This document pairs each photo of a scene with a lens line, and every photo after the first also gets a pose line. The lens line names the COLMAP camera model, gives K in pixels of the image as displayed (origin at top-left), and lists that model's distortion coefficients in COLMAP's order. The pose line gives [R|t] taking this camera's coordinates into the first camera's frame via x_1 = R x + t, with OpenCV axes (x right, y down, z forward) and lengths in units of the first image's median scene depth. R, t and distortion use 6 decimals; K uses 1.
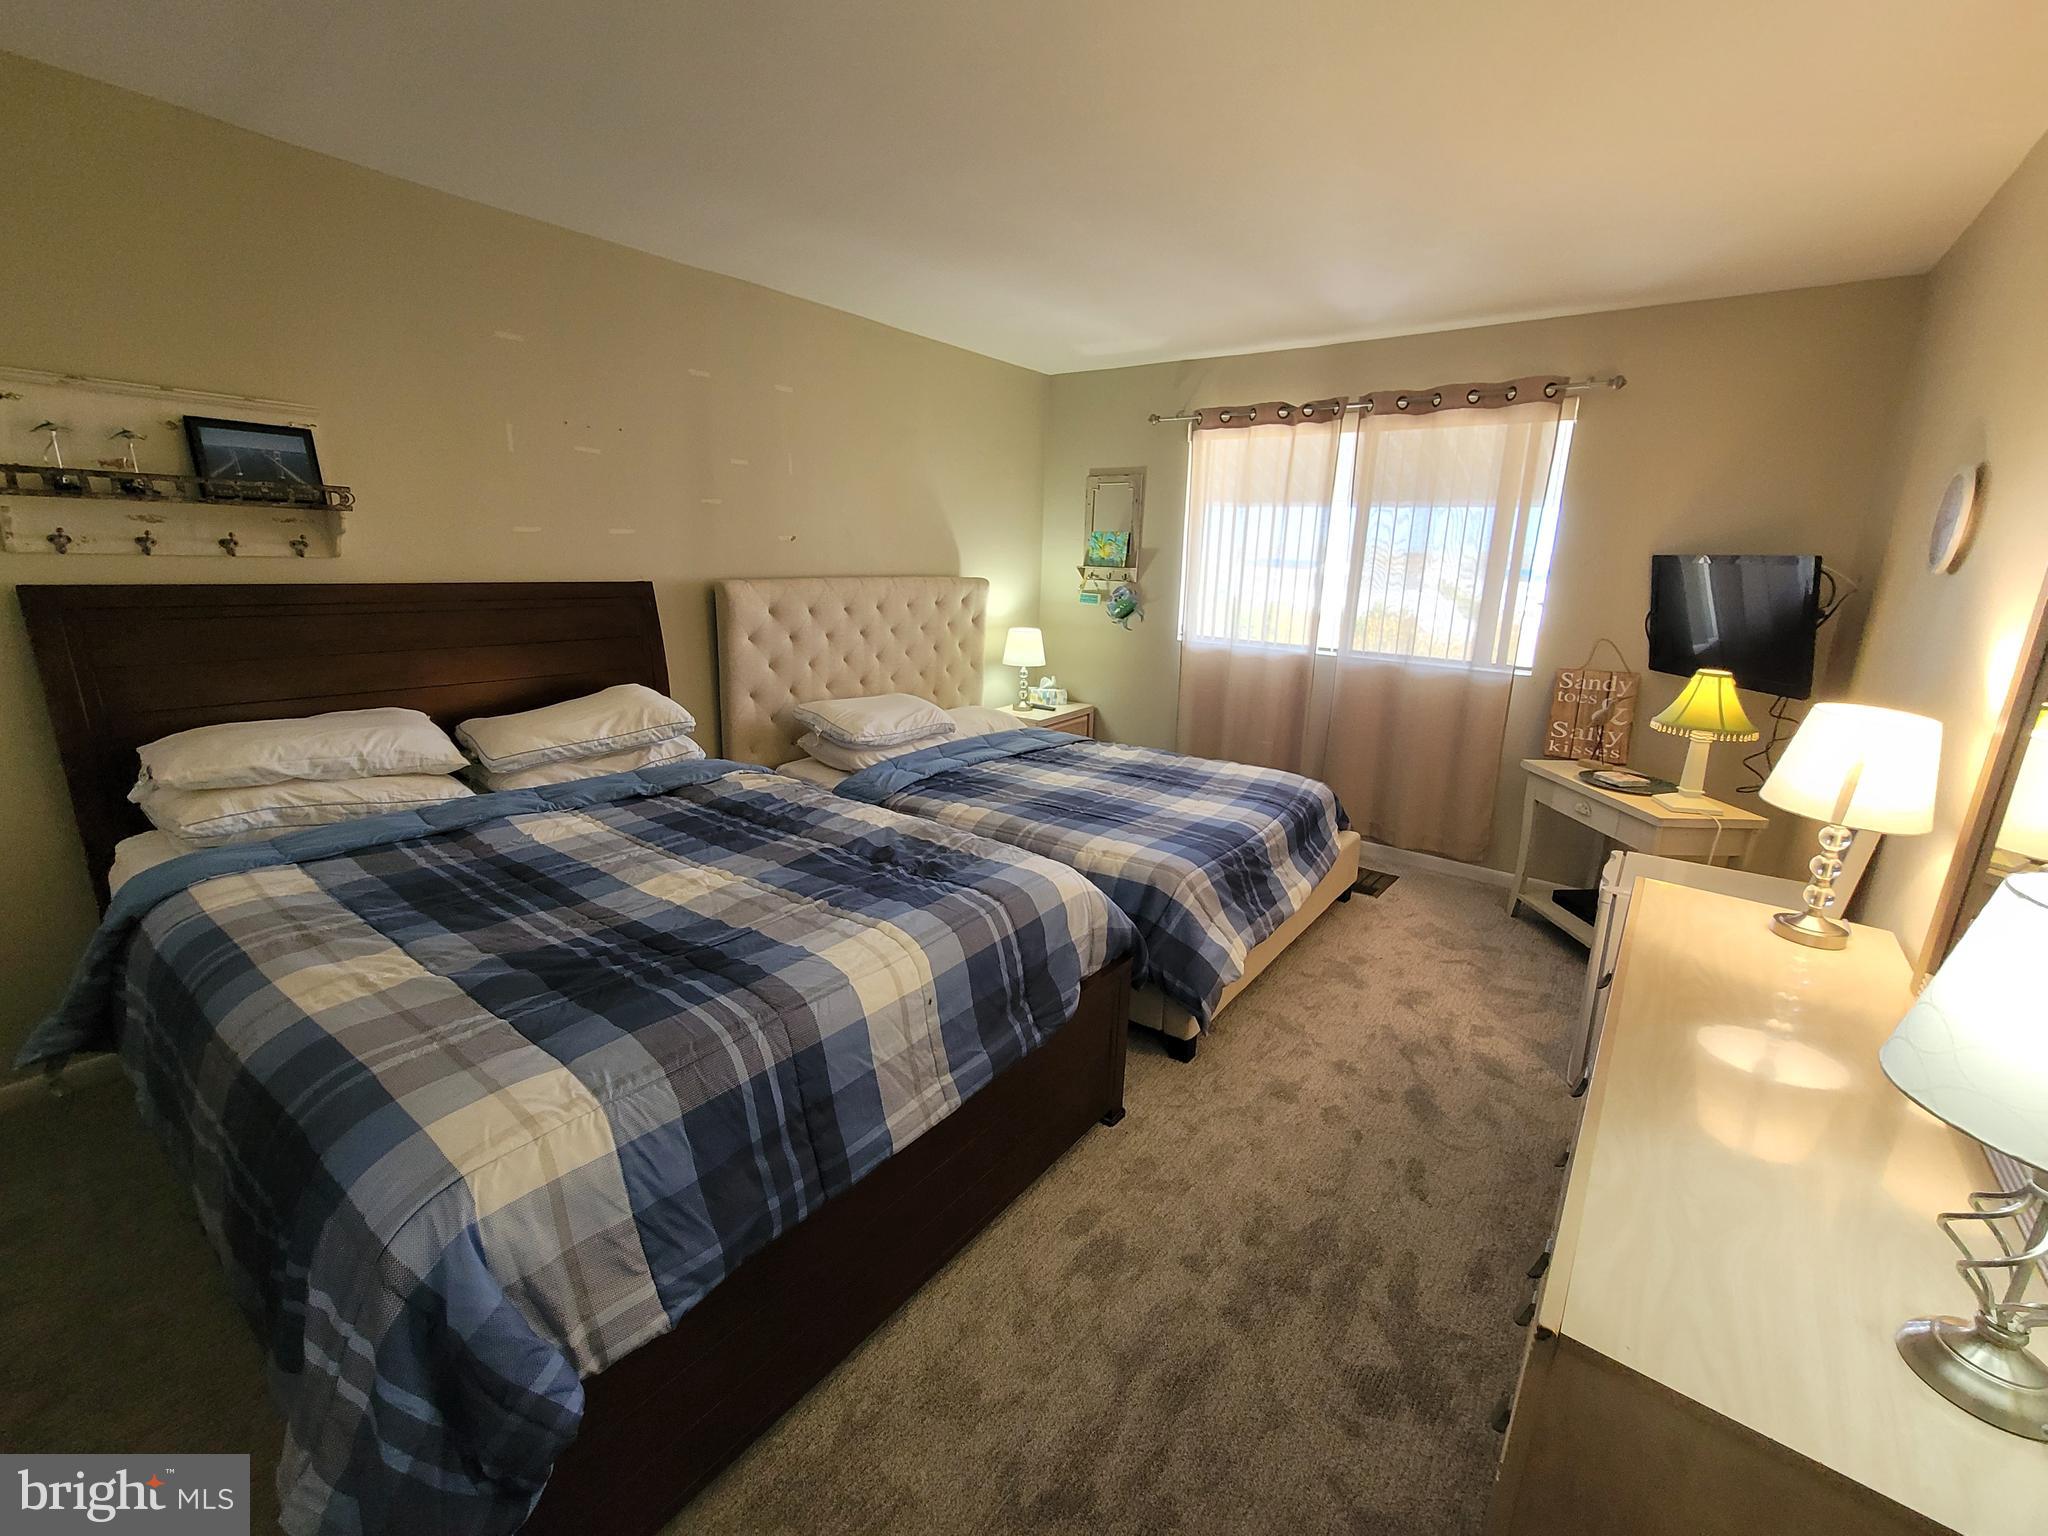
lens RADIAL K [[829.3, 0, 1029.5], [0, 829.3, 762.4], [0, 0, 1]] dist [-0.007708, 0.000073]
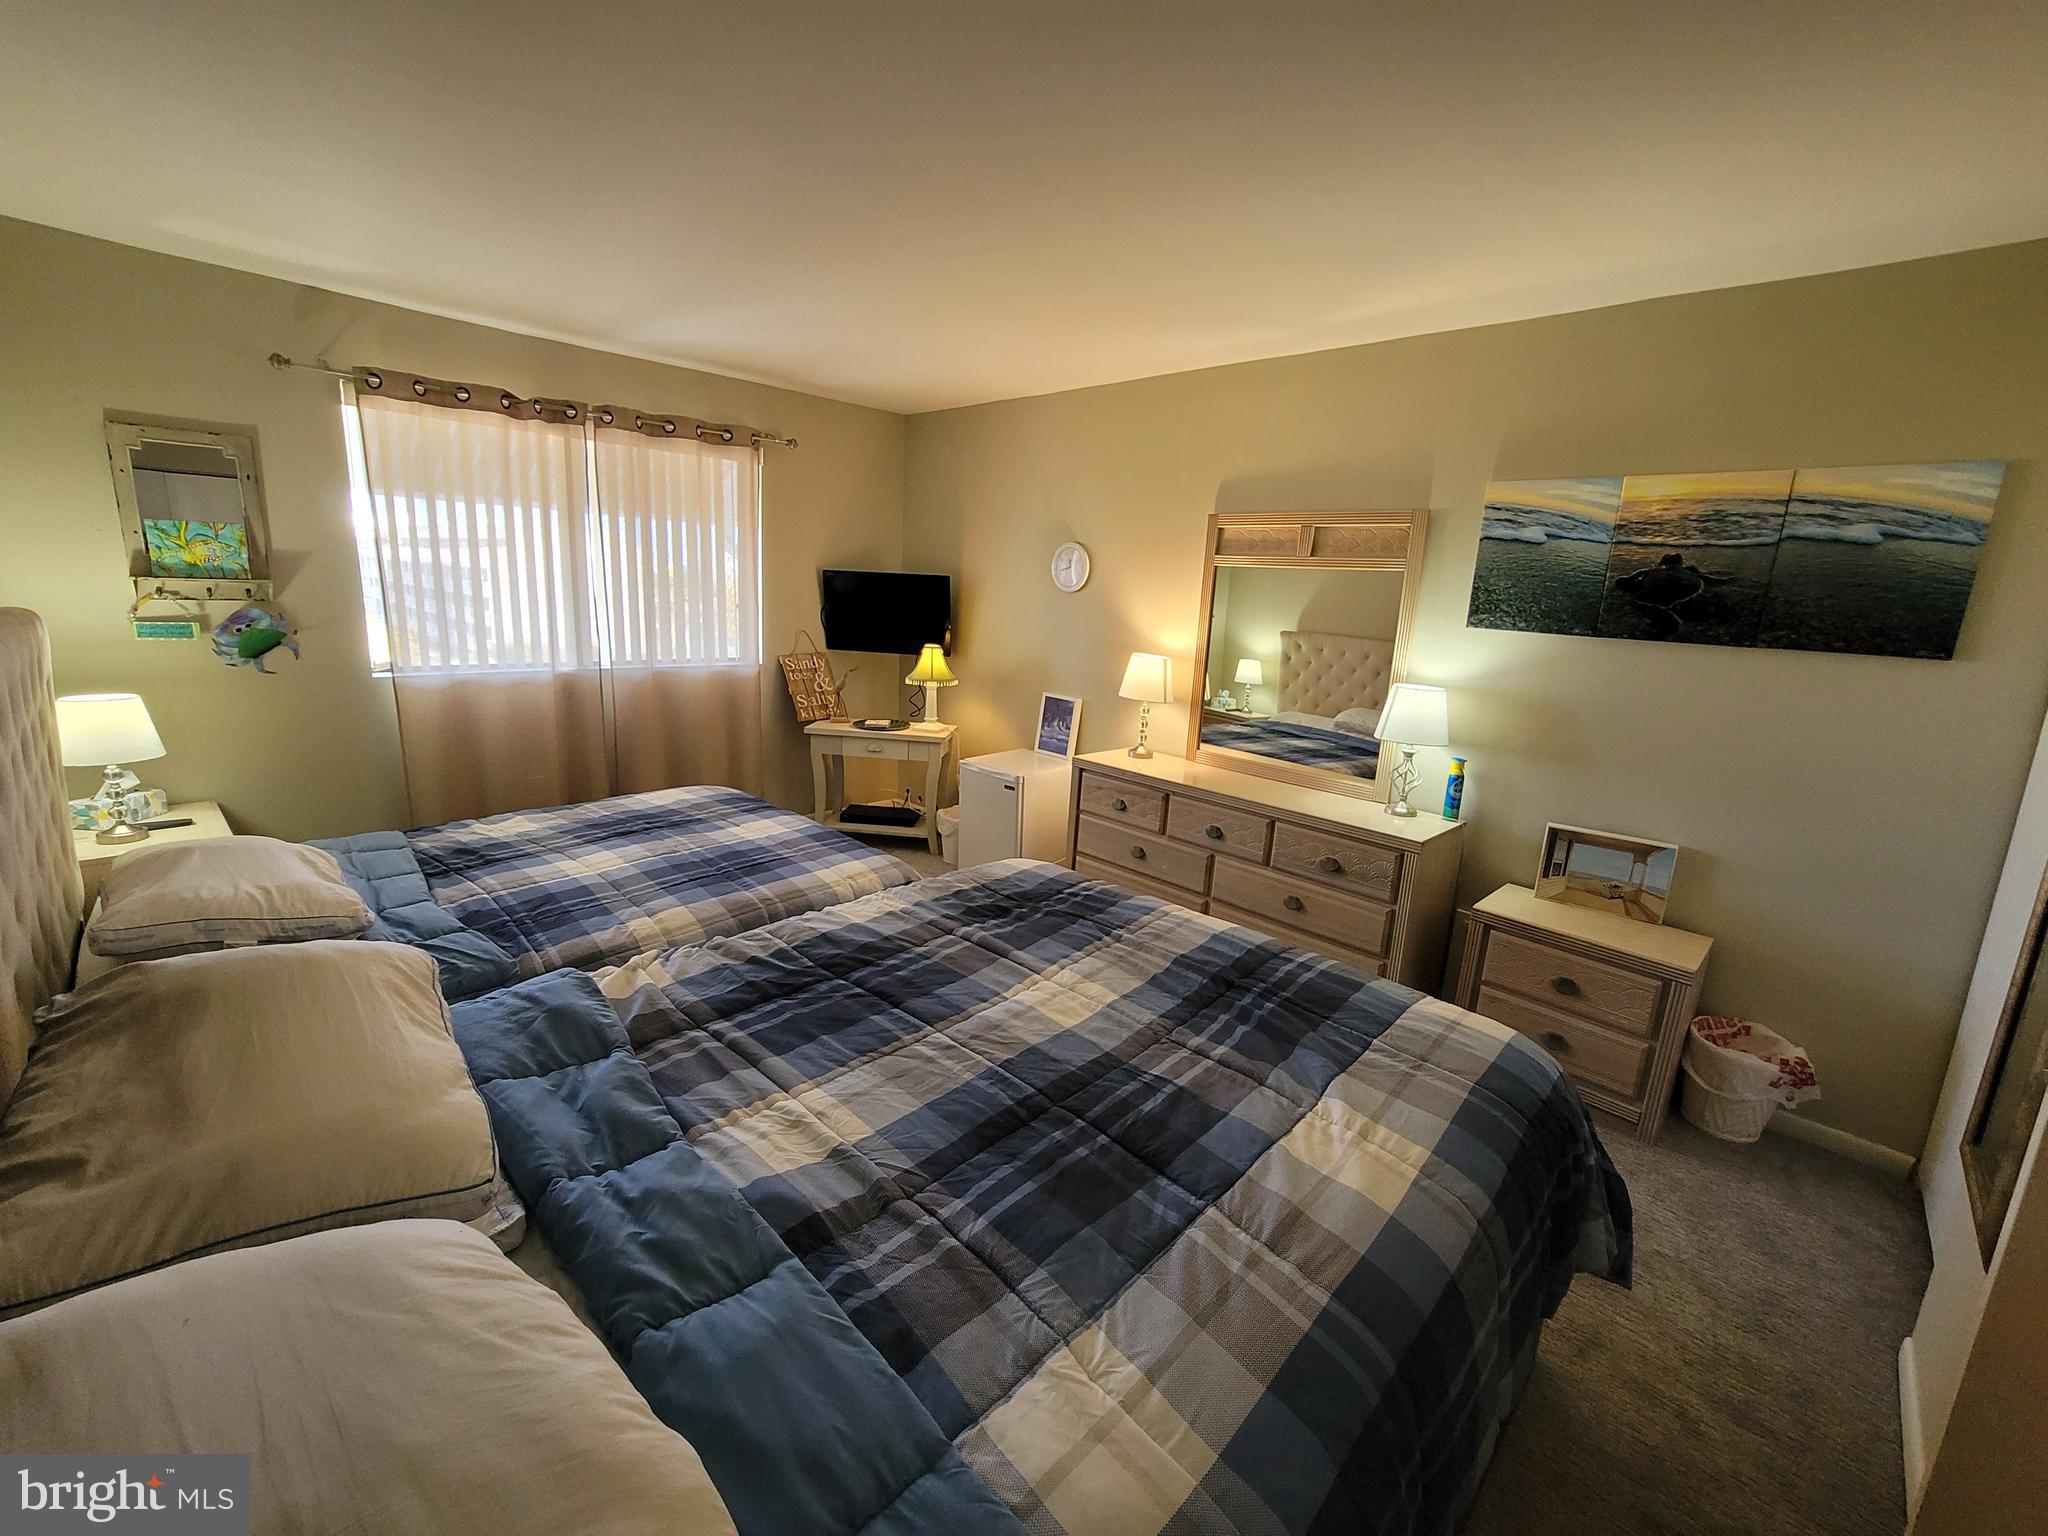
lens RADIAL K [[829.3, 0, 1029.5], [0, 829.3, 762.4], [0, 0, 1]] dist [-0.007708, 0.000073]
pose [[0.131227, -0.233156, 0.963544, -0.642013], [0.201094, 0.958003, 0.204427, -0.148792], [-0.970742, 0.166936, 0.172603, 0.445519]]
